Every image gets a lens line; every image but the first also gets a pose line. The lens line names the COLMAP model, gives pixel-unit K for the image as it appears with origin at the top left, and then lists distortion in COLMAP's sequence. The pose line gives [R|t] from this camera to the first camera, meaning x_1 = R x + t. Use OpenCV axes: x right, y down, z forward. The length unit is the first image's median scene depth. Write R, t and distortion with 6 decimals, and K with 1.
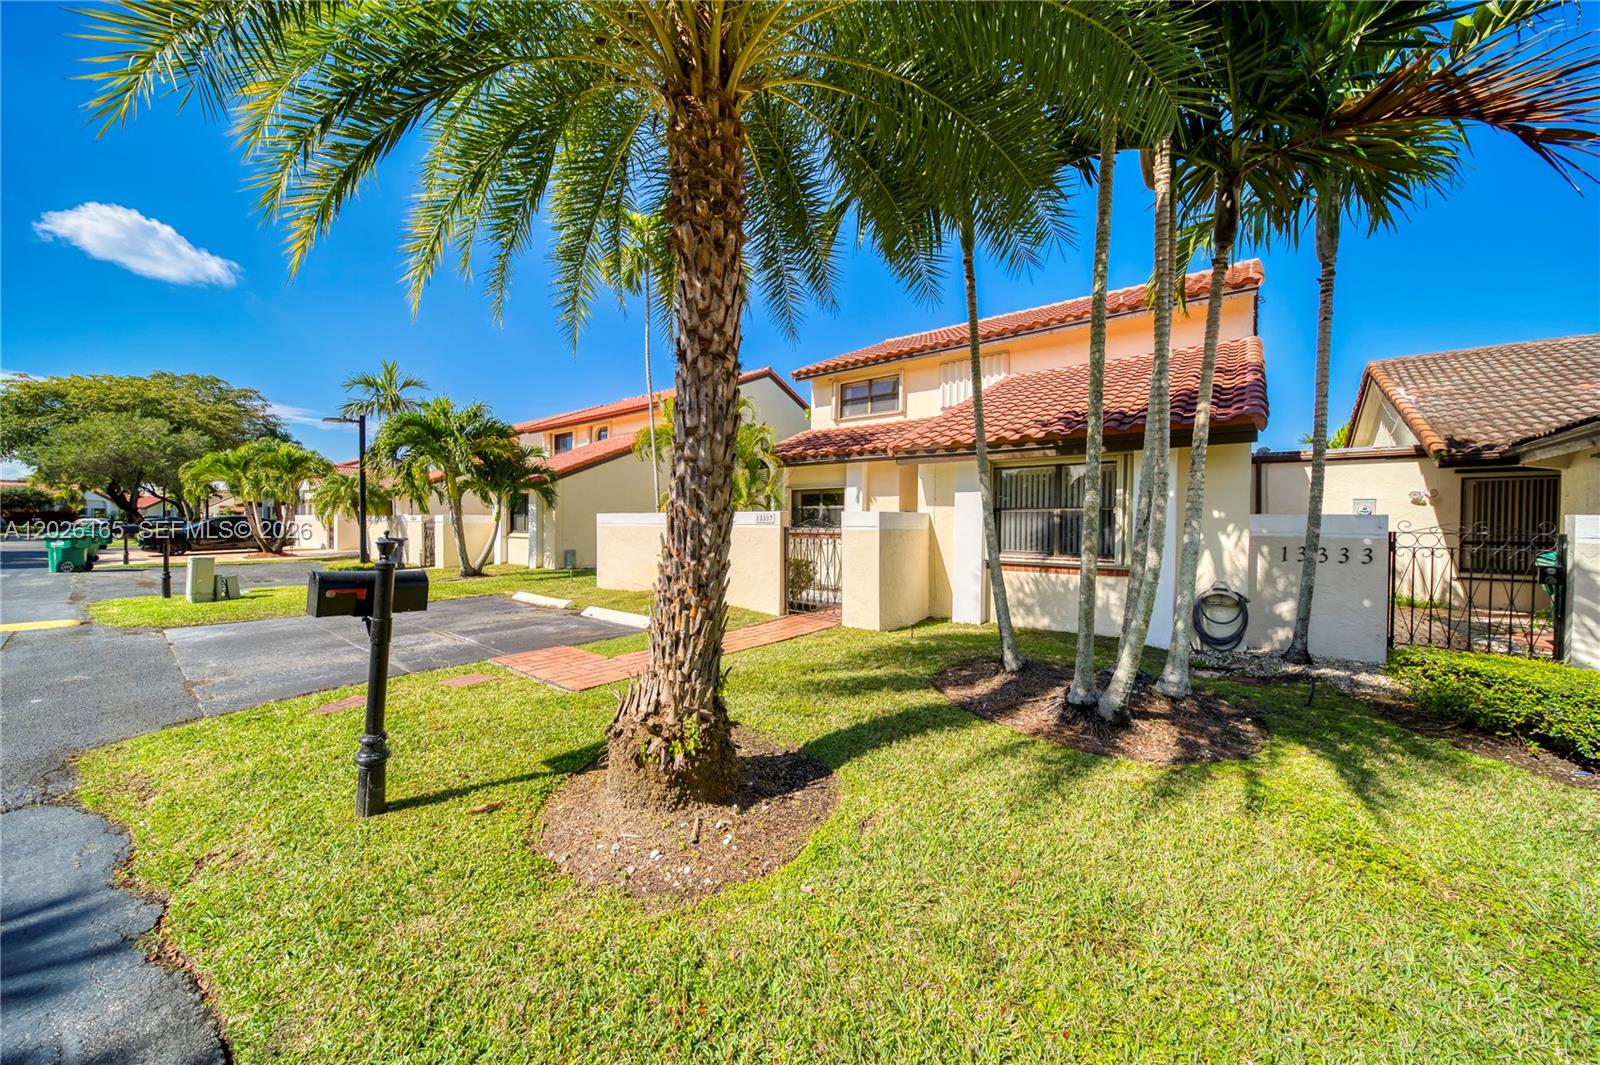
lens RADIAL K [[561.0, 0, 798.6], [0, 561.0, 537.8], [0, 0, 1]] dist [-0.000079, -0.000186]
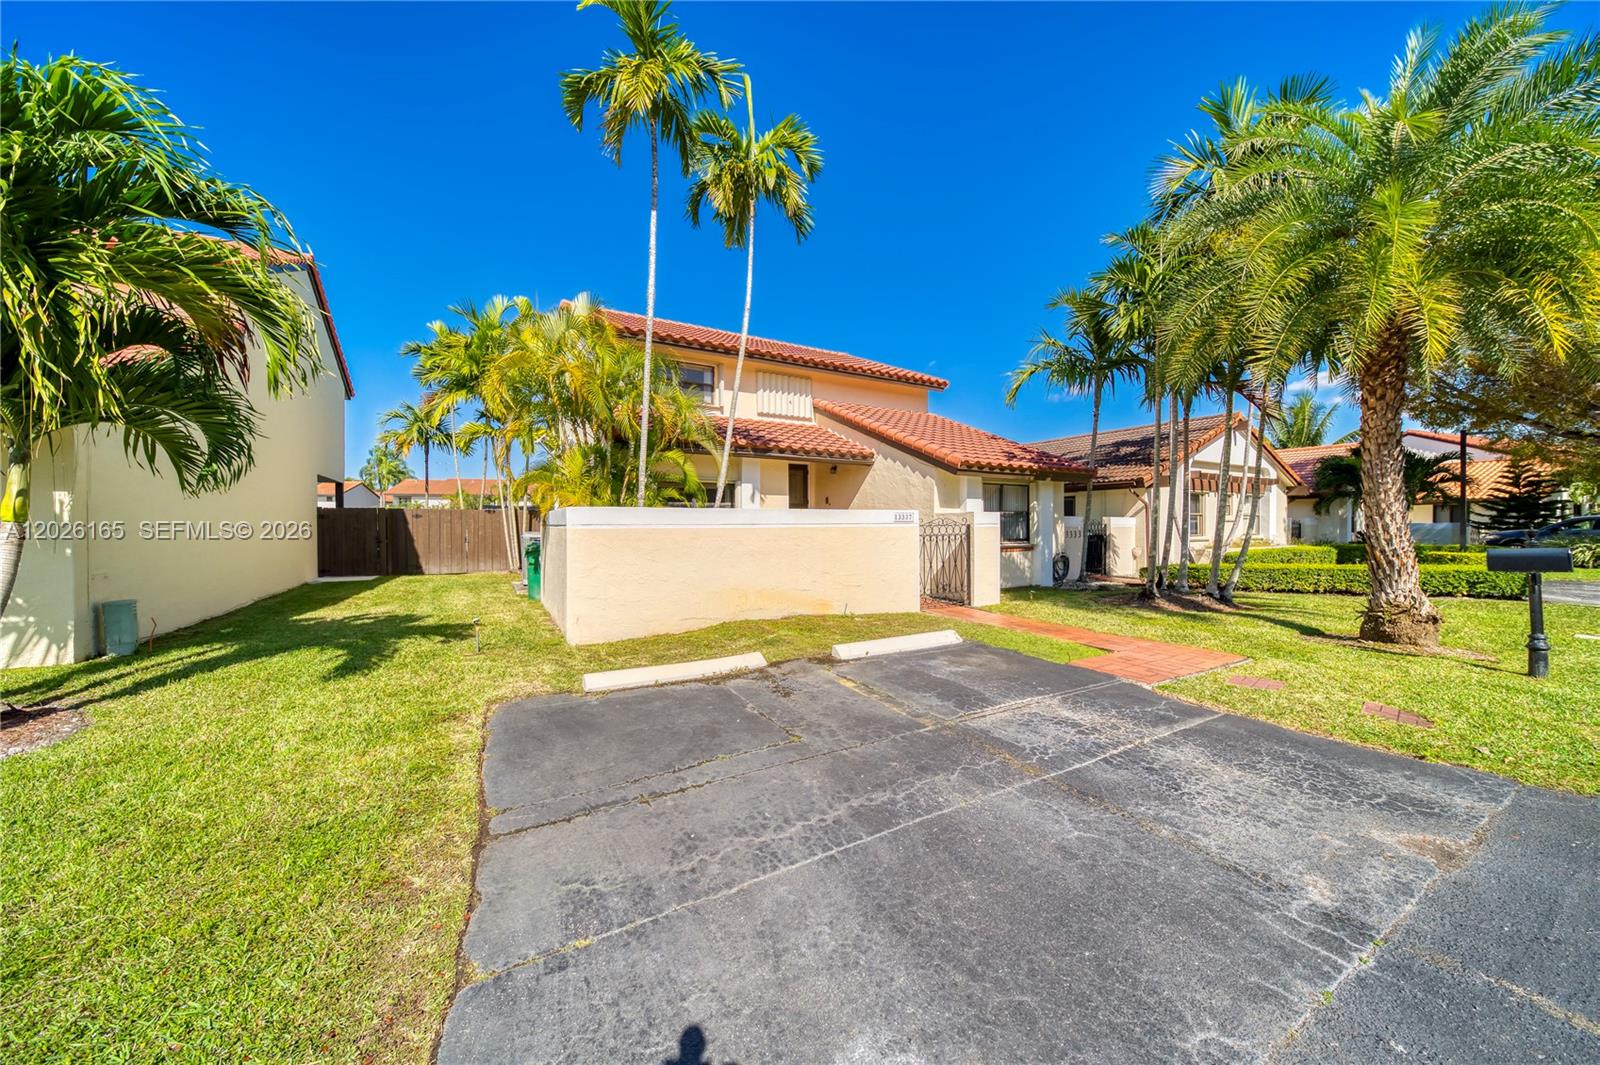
lens RADIAL K [[561.0, 0, 798.6], [0, 561.0, 537.8], [0, 0, 1]] dist [-0.000079, -0.000186]
pose [[0.361363, -0.031867, 0.931880, -0.839558], [0.029949, 0.999297, 0.022559, -0.020947], [-0.931944, 0.019756, 0.362064, 0.652341]]
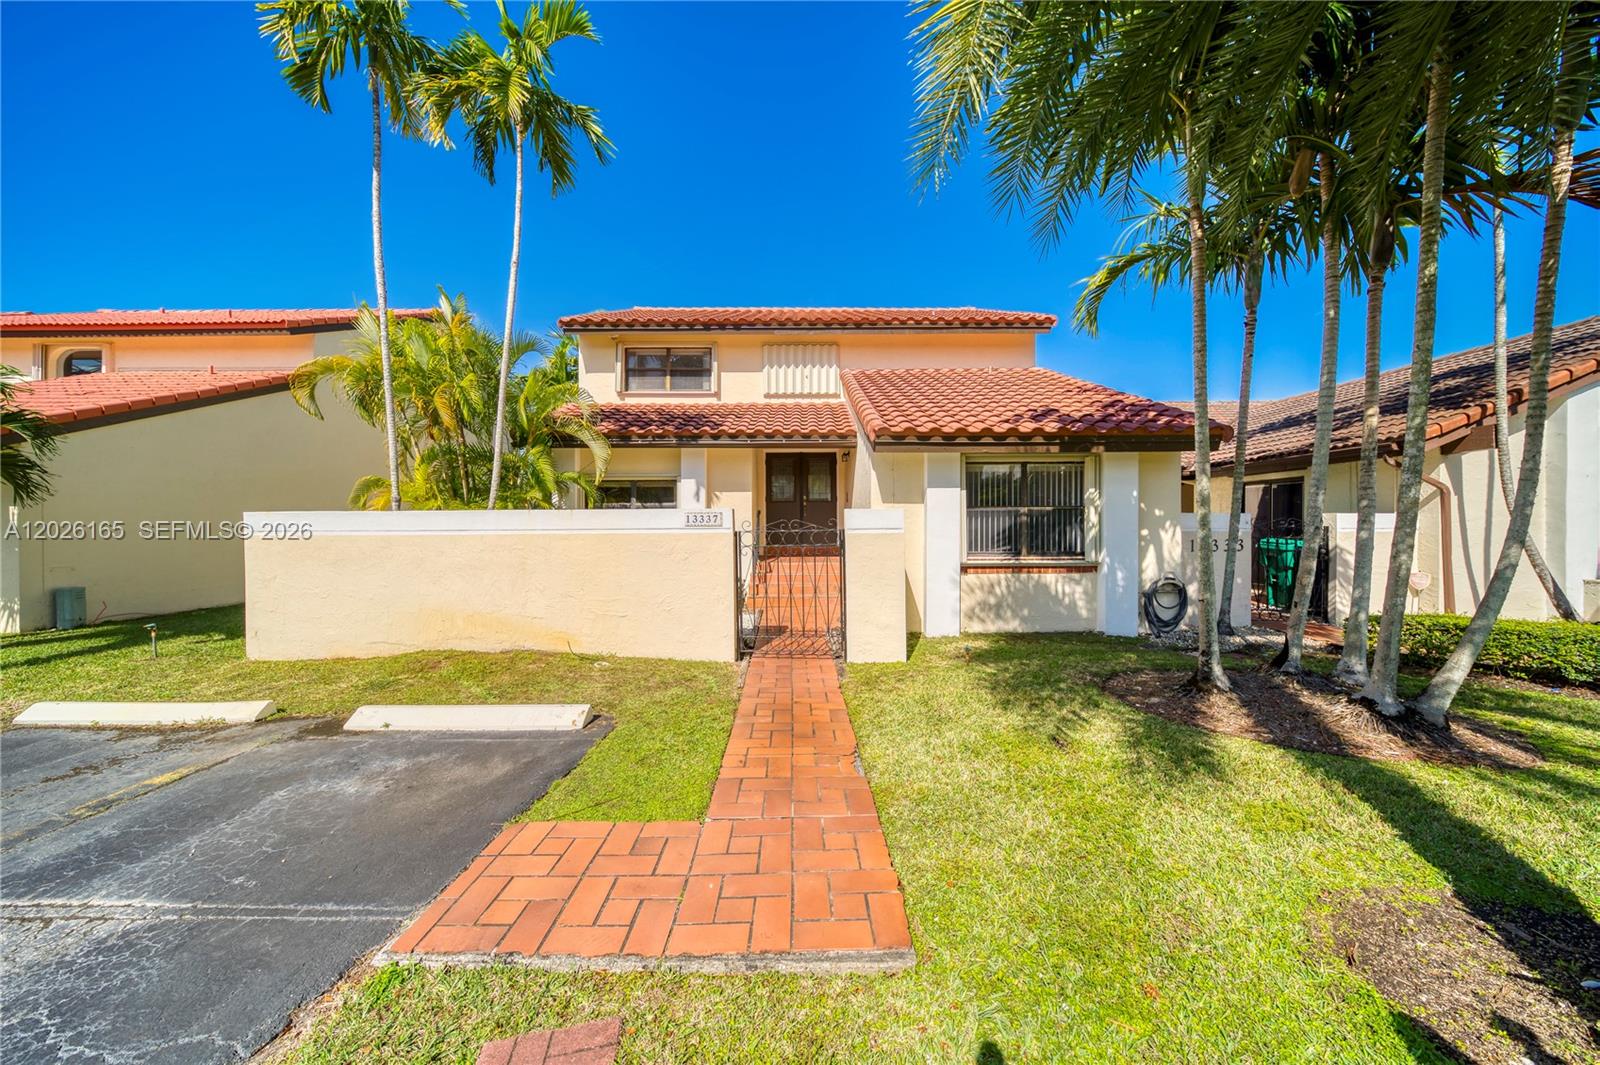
lens RADIAL K [[561.0, 0, 798.6], [0, 561.0, 537.8], [0, 0, 1]] dist [-0.000079, -0.000186]
pose [[0.780065, -0.026850, 0.625123, -0.311317], [0.027784, 0.999580, 0.008263, -0.011980], [-0.625082, 0.010923, 0.780483, 0.327018]]
